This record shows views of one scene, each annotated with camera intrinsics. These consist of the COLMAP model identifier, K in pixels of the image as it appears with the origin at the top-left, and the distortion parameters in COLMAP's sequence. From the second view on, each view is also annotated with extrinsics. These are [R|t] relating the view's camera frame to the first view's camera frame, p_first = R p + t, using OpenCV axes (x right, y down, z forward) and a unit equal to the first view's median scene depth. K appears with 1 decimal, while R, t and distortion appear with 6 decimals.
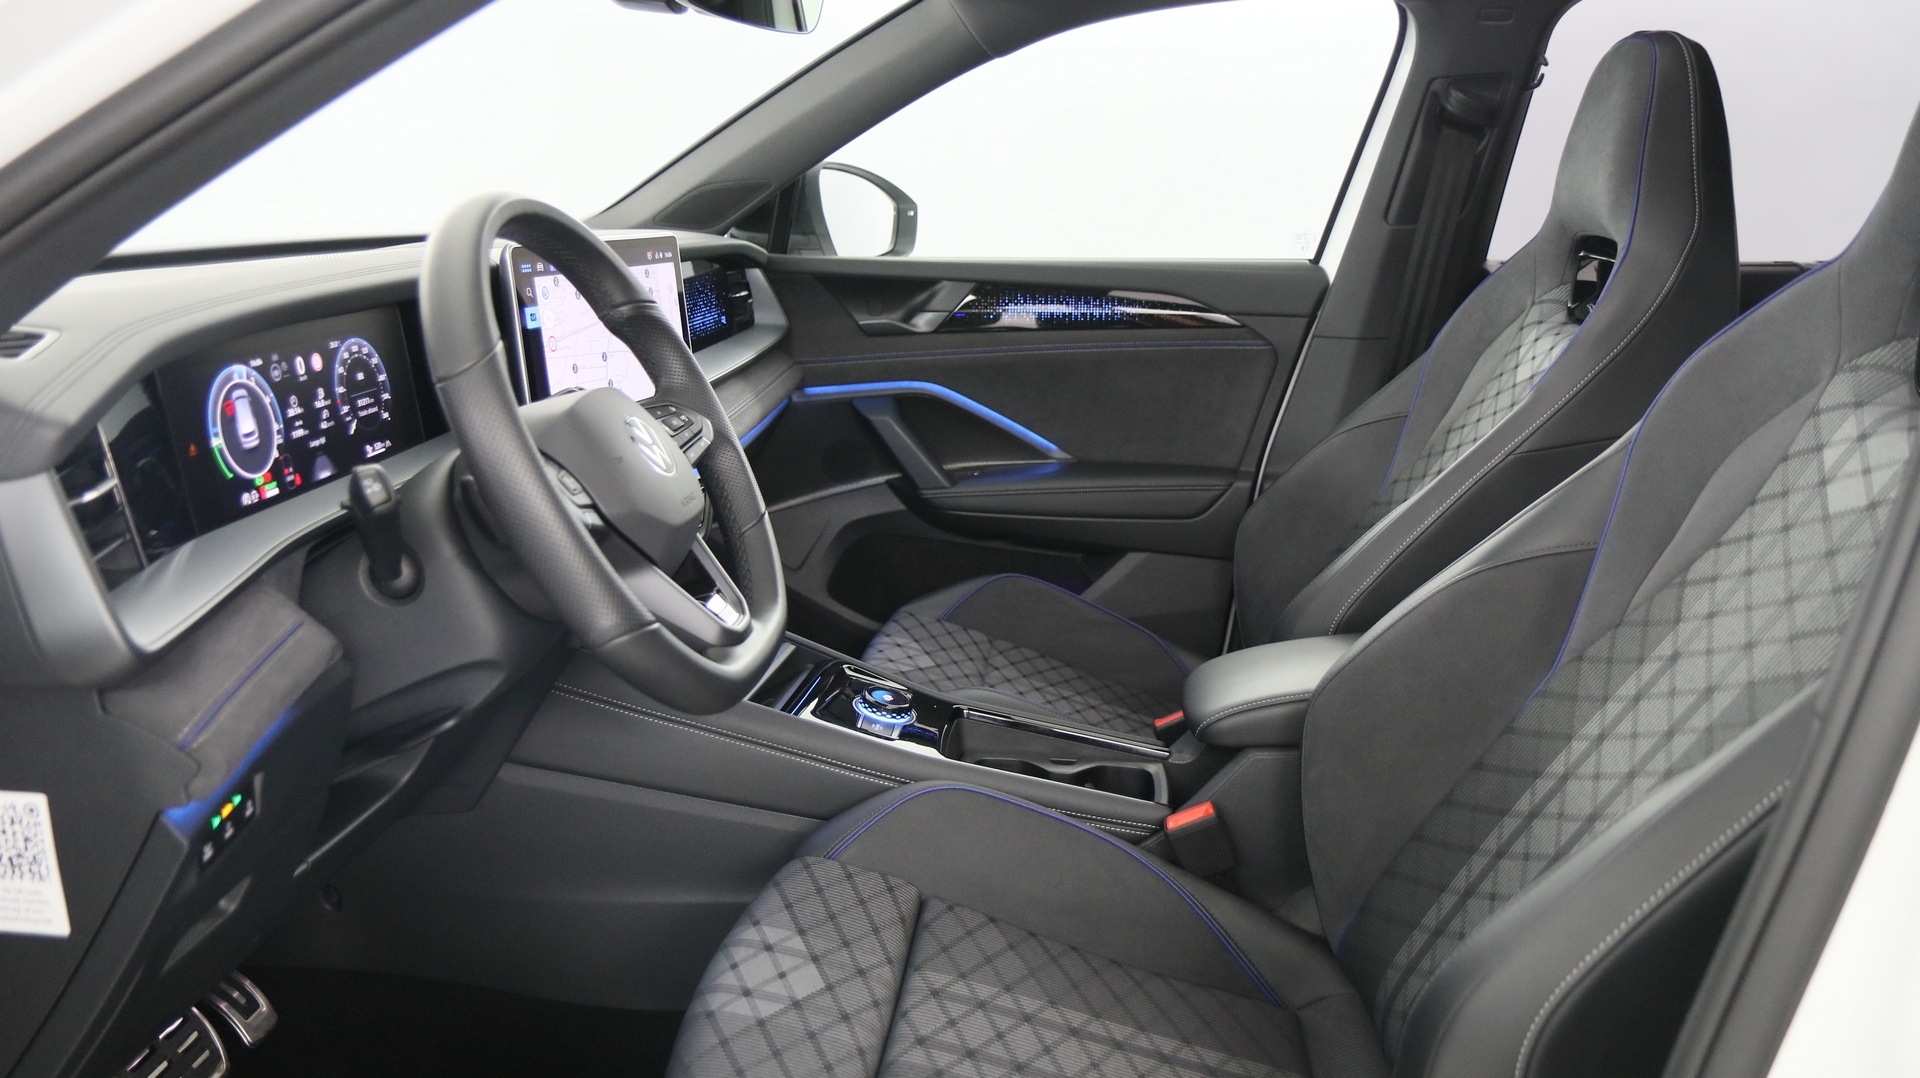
lens RADIAL K [[1496.1, 0, 960.0], [0, 1496.1, 539.0], [0, 0, 1]] dist [-0.034823, 0.061257]
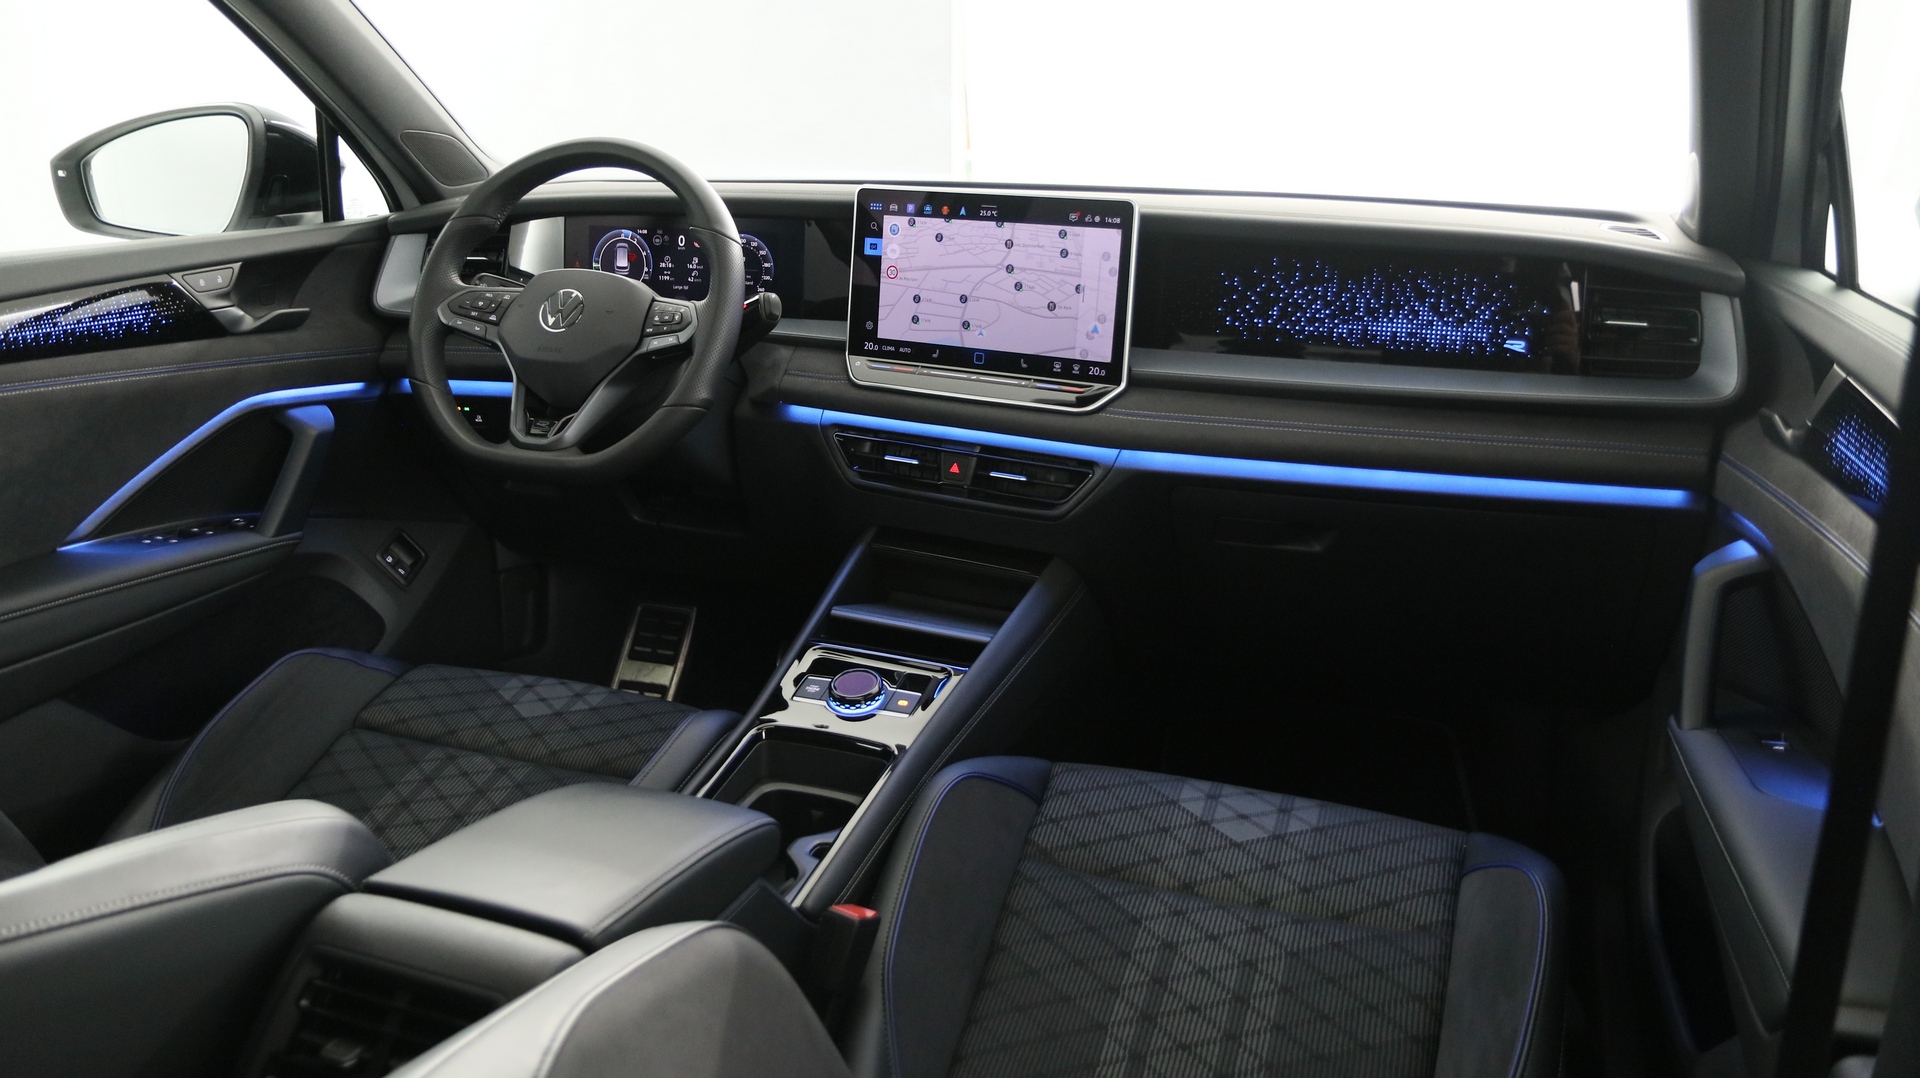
lens RADIAL K [[1496.1, 0, 960.0], [0, 1496.1, 539.0], [0, 0, 1]] dist [-0.034823, 0.061257]
pose [[-0.274796, 0.257589, -0.926356, 1.039493], [-0.238704, 0.915006, 0.325243, -0.399804], [0.931401, 0.310501, -0.189953, 1.590000]]
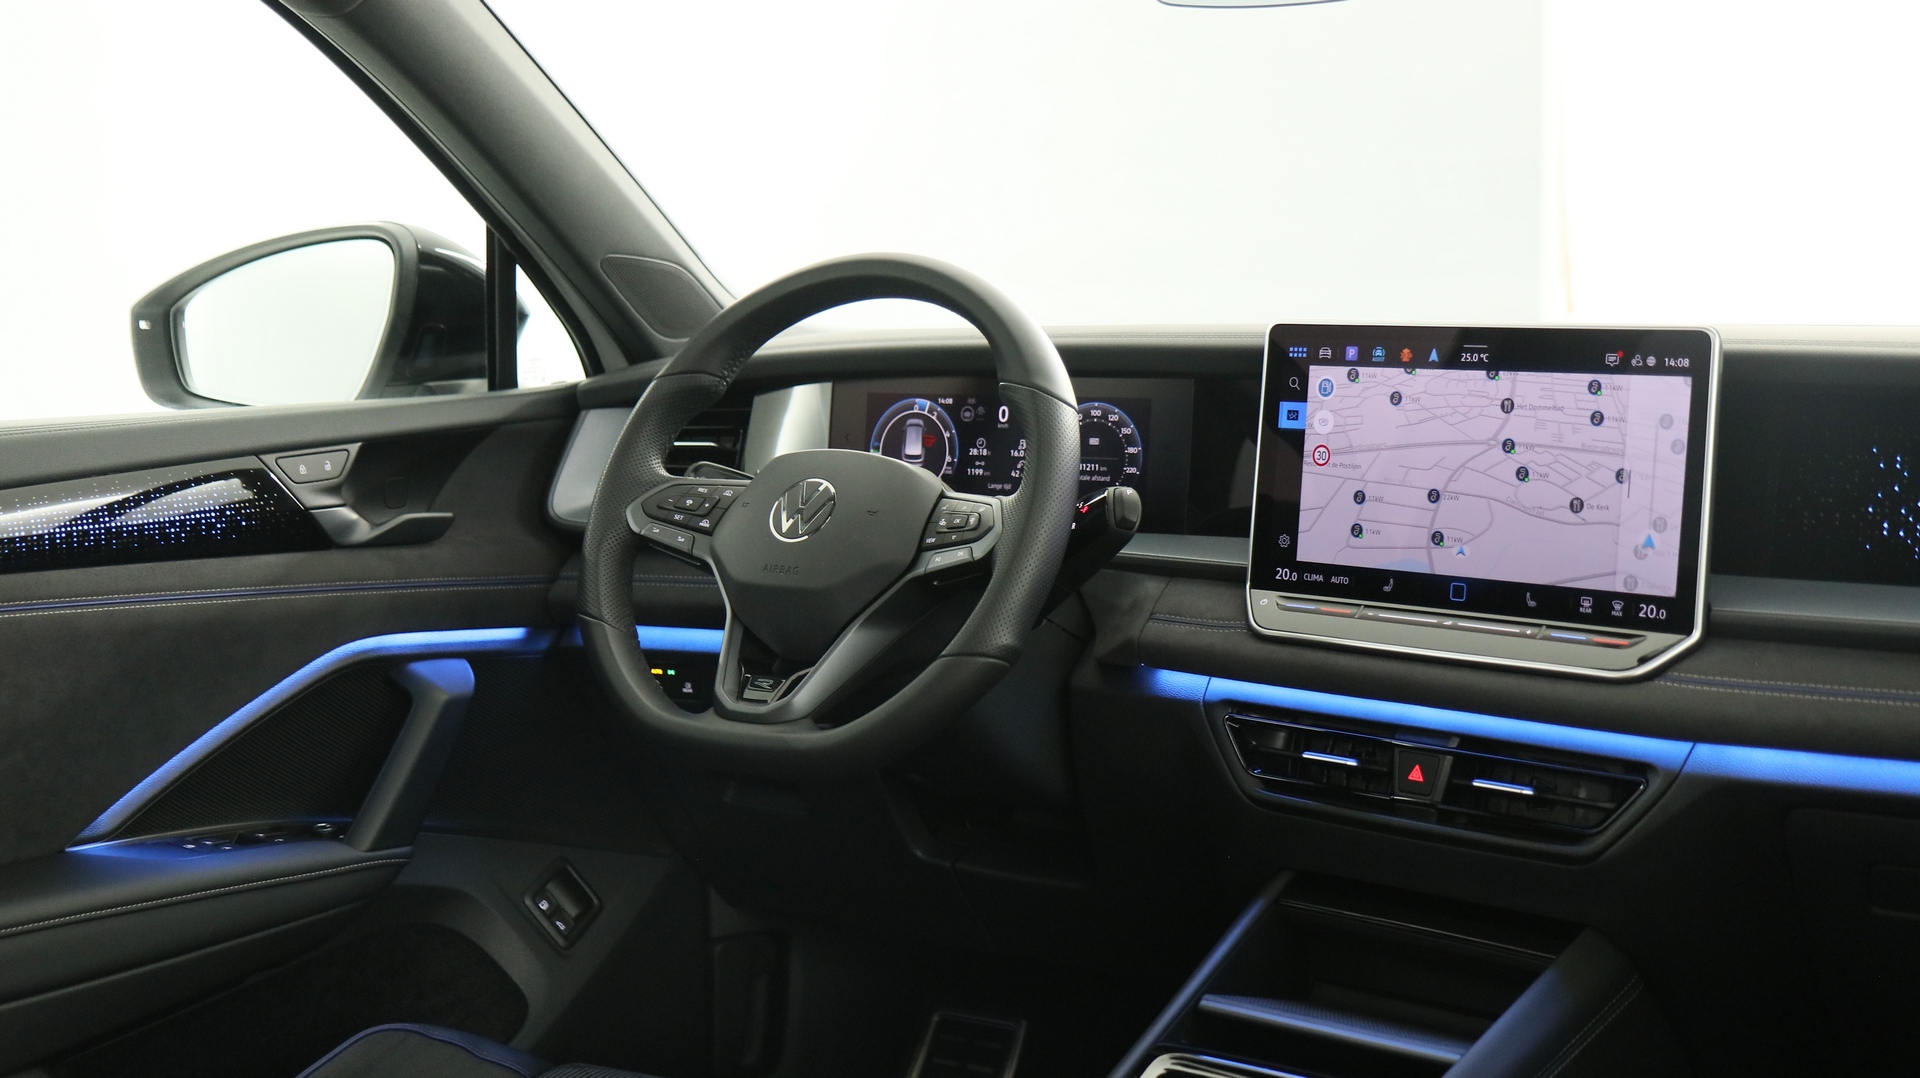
lens RADIAL K [[2535.9, 0, 960.0], [0, 2535.9, 539.0], [0, 0, 1]] dist [0.016045, 0.046934]
pose [[-0.498844, 0.089086, -0.862101, 1.074350], [-0.198858, 0.956401, 0.213898, -0.384558], [0.843570, 0.278137, -0.459380, 1.701763]]
